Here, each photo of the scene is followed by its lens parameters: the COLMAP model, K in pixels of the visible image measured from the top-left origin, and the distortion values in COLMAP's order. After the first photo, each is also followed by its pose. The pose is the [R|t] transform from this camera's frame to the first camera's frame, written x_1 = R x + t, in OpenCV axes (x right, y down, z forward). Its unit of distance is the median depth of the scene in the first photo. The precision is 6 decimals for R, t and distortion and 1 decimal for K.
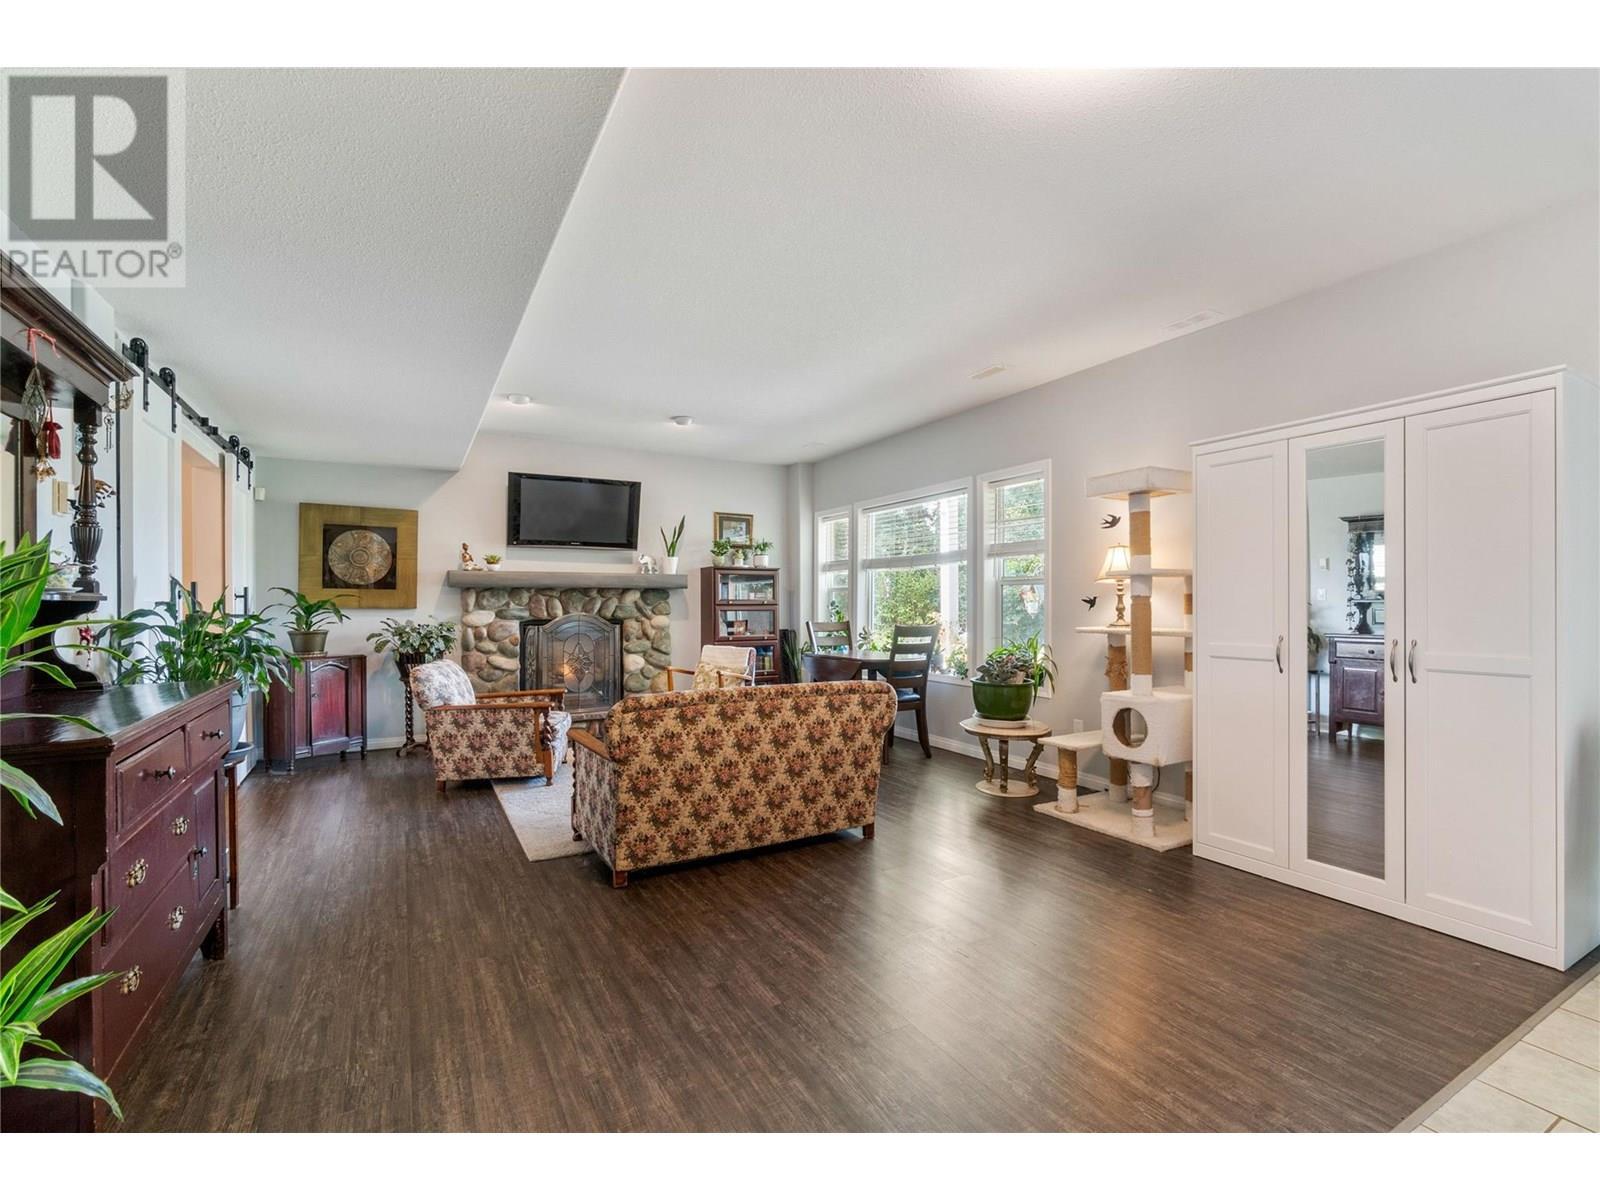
lens RADIAL K [[695.9, 0, 799.0], [0, 695.9, 607.0], [0, 0, 1]] dist [0.000992, -0.000357]
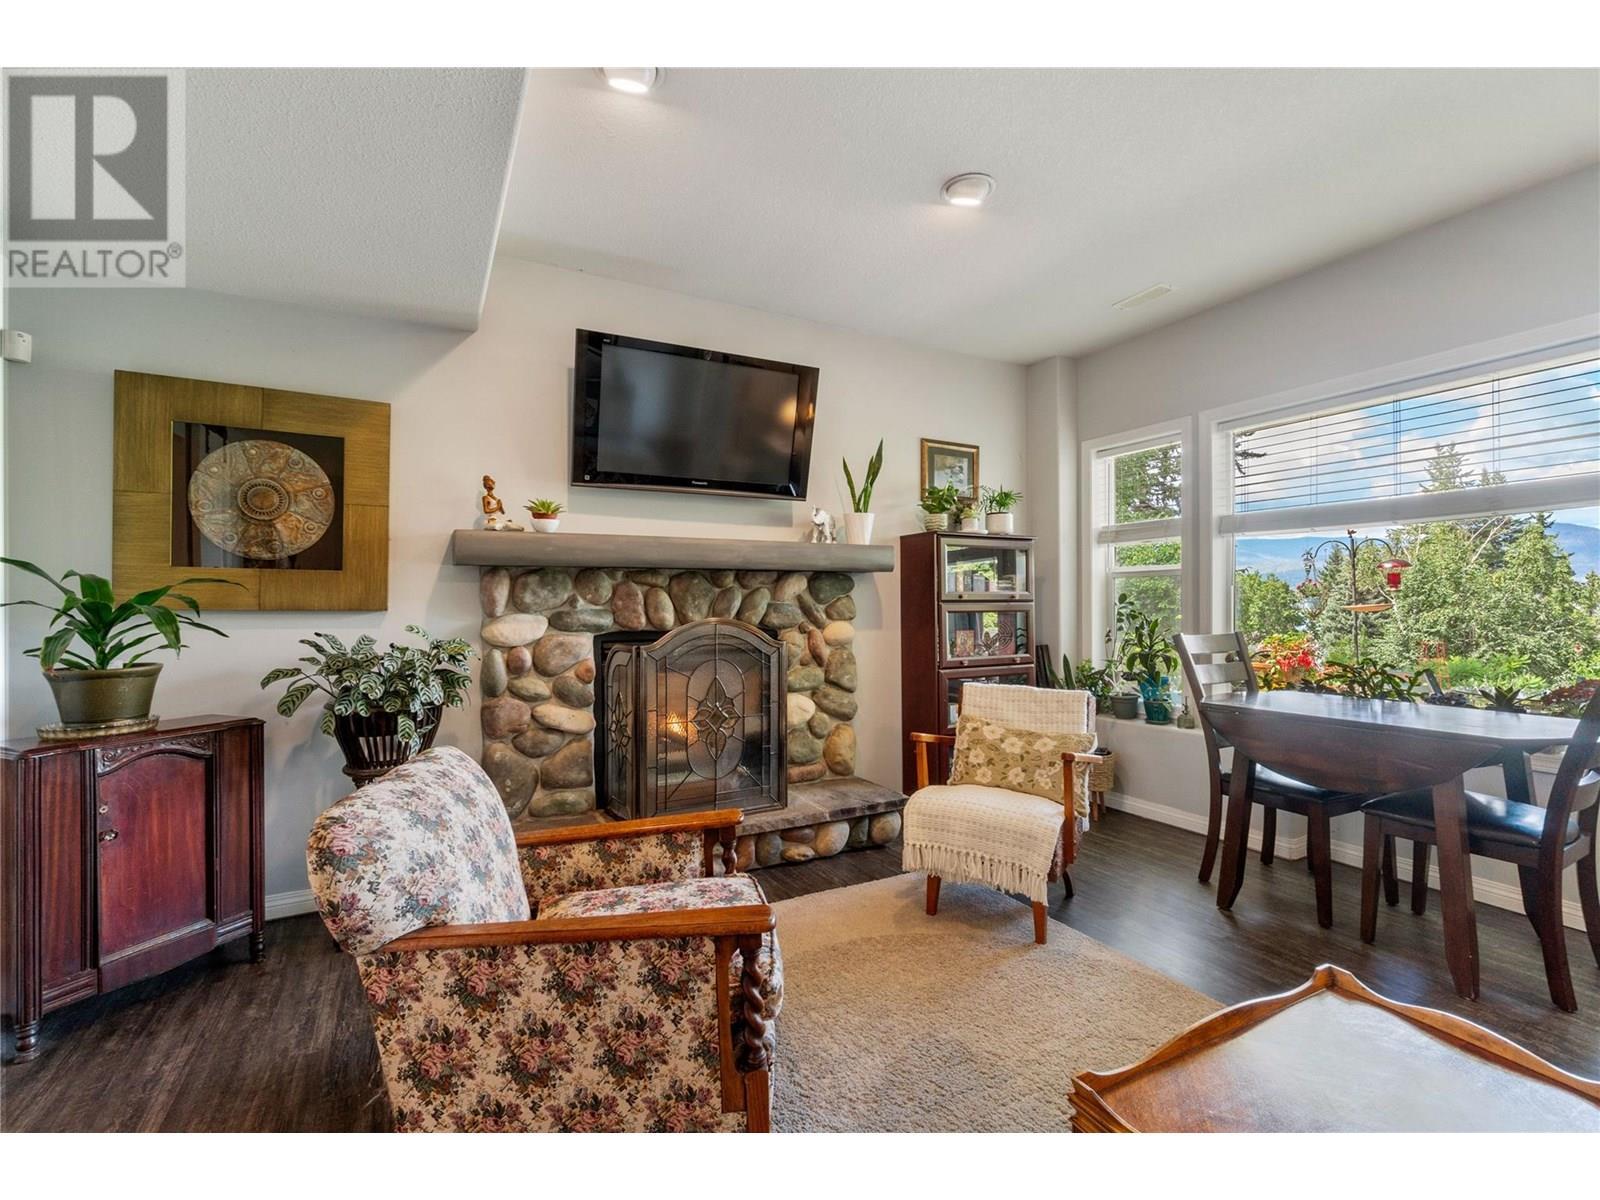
lens RADIAL K [[695.9, 0, 799.6], [0, 695.9, 597.9], [0, 0, 1]] dist [0.000992, -0.000357]
pose [[0.999780, -0.004248, -0.020526, -0.245934], [0.004017, 0.999928, -0.011285, 0.000019], [0.020573, 0.011200, 0.999726, 0.505371]]
